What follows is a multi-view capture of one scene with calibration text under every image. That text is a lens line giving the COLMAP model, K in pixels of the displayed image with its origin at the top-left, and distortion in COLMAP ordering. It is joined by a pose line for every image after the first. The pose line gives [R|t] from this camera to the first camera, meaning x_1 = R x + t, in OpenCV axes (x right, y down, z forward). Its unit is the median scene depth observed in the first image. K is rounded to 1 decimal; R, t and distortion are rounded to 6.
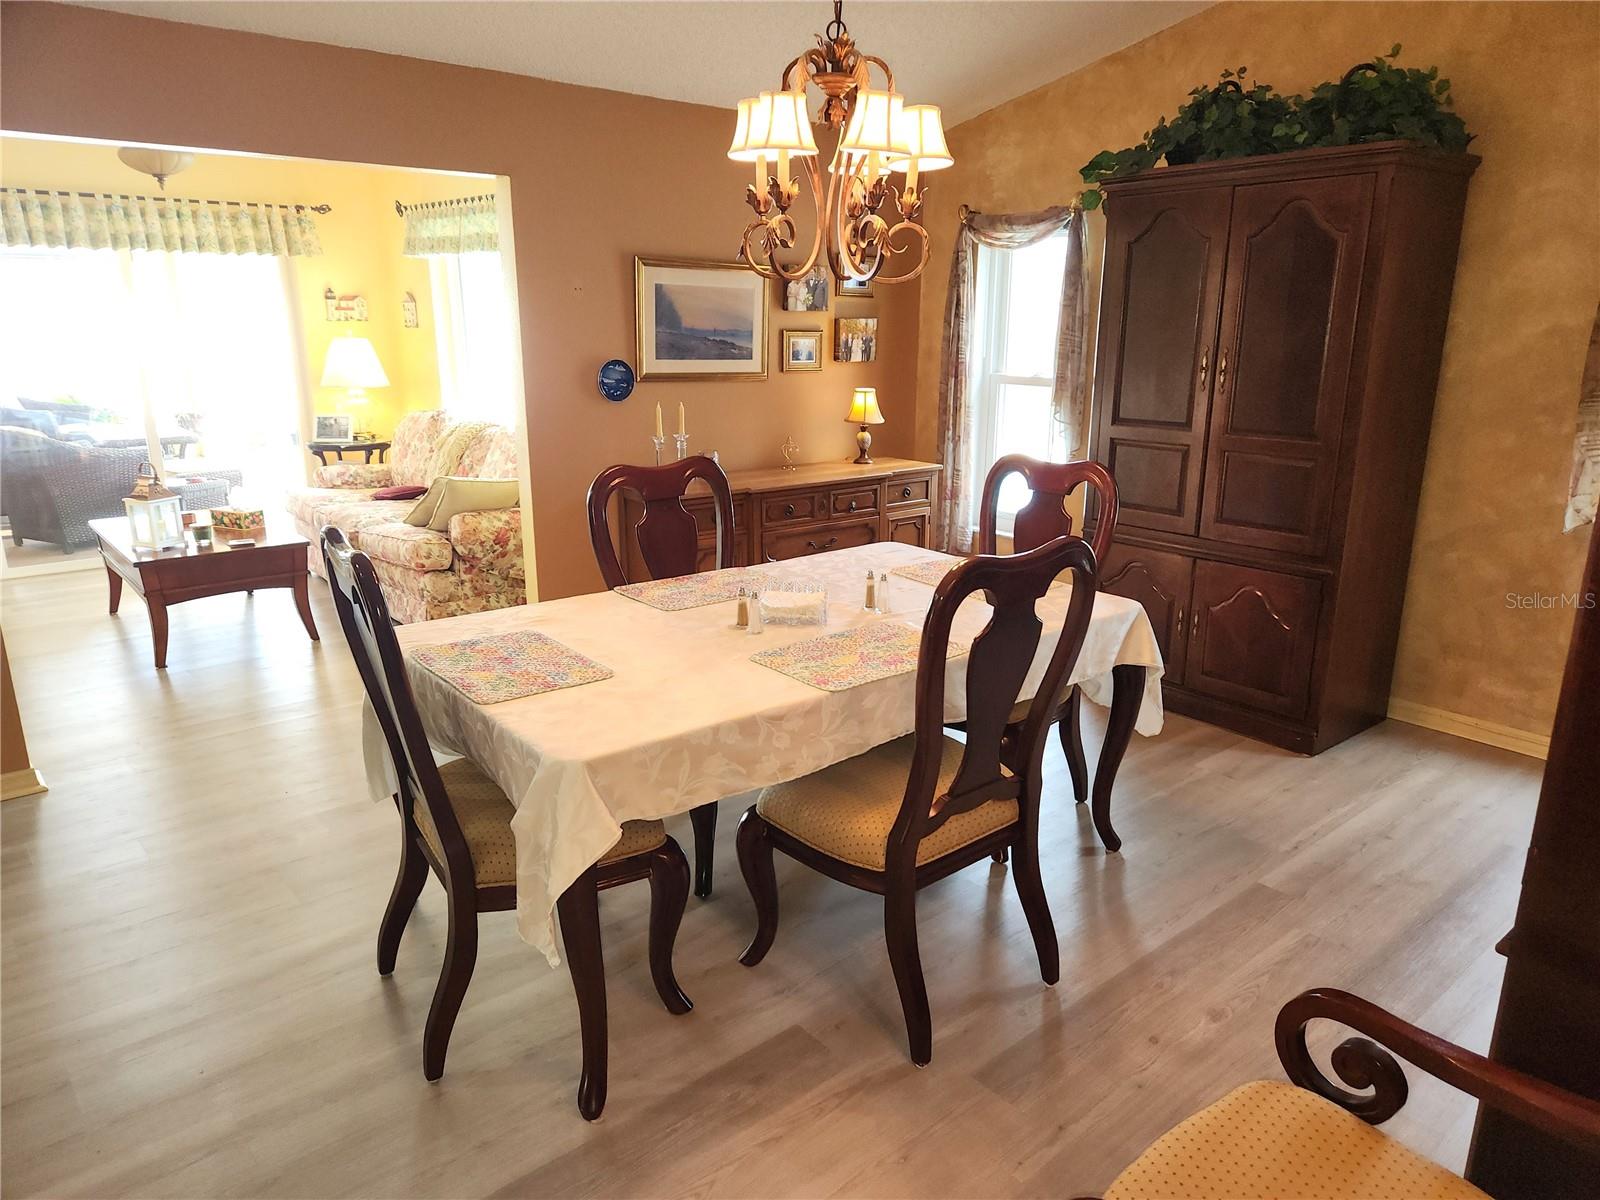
lens RADIAL K [[1063.4, 0, 803.8], [0, 1063.4, 603.0], [0, 0, 1]] dist [0.057699, -0.040676]
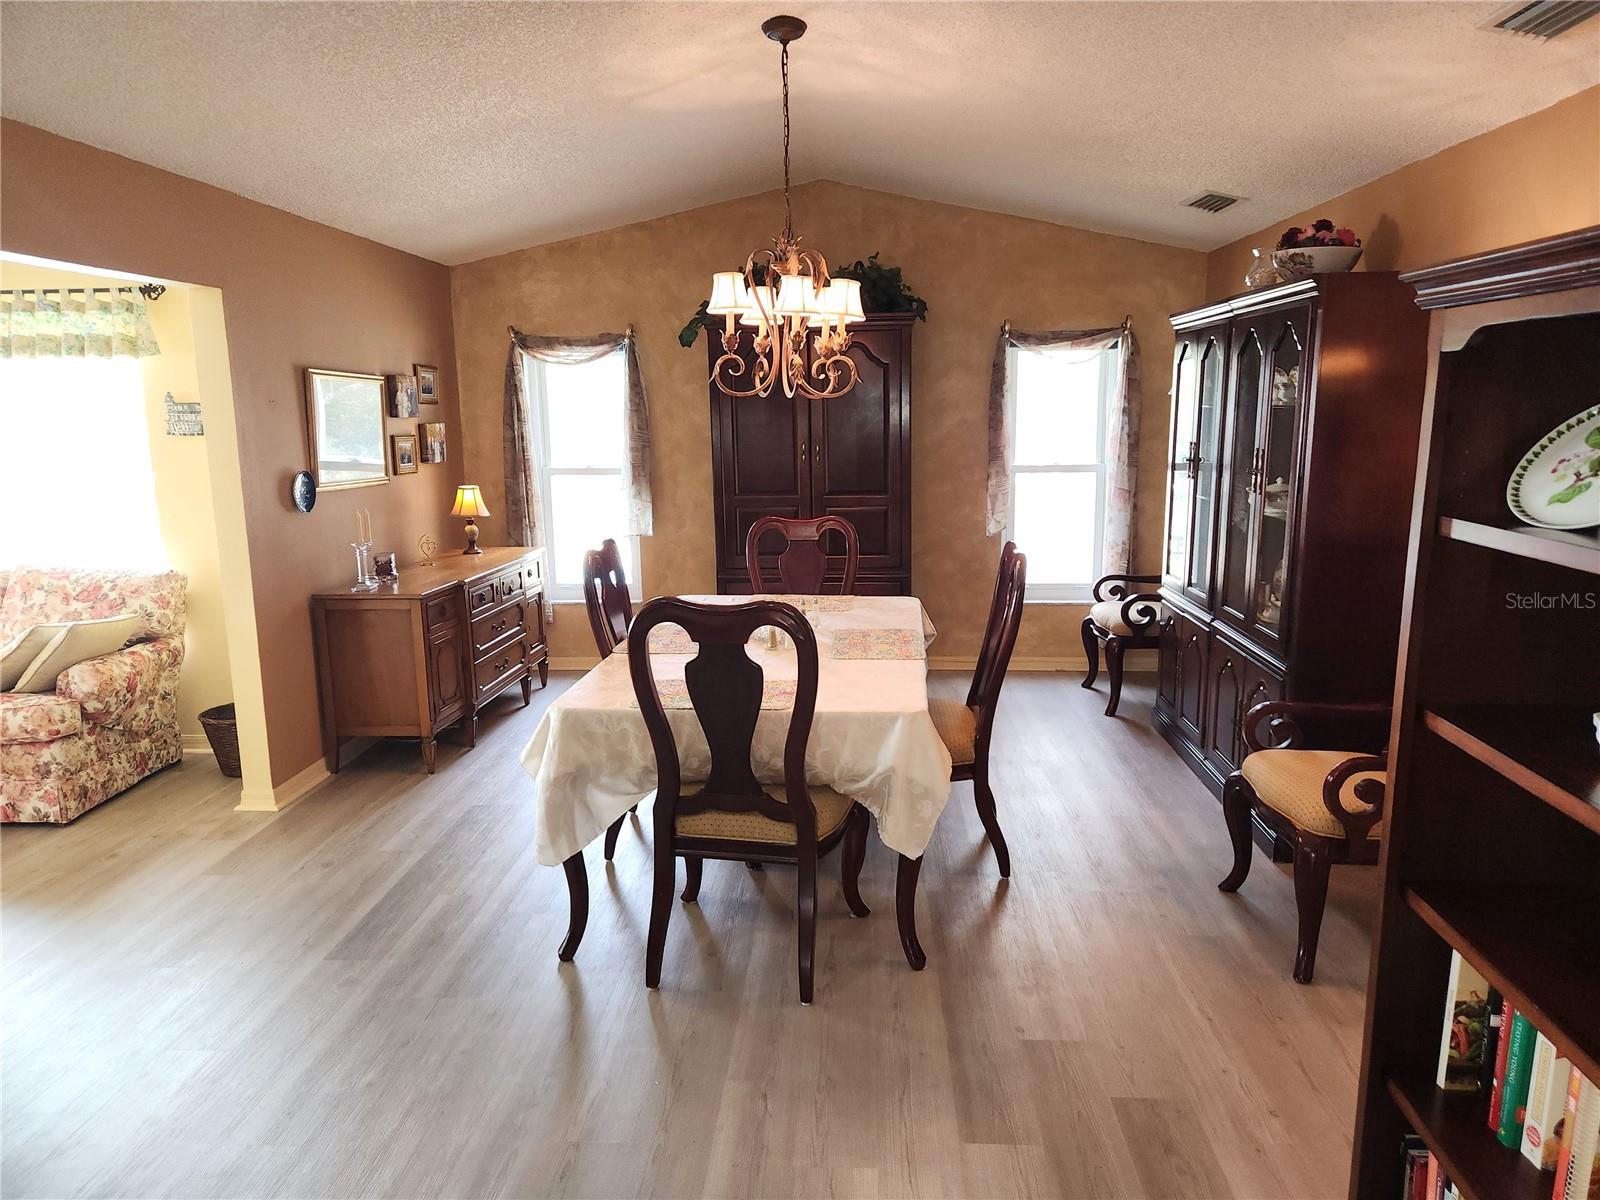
lens RADIAL K [[1063.4, 0, 802.4], [0, 1063.4, 603.5], [0, 0, 1]] dist [0.057699, -0.040676]
pose [[0.688573, -0.145499, 0.710421, -0.520652], [0.209397, 0.977827, -0.002692, -0.009485], [-0.694277, 0.150614, 0.703772, 0.011640]]
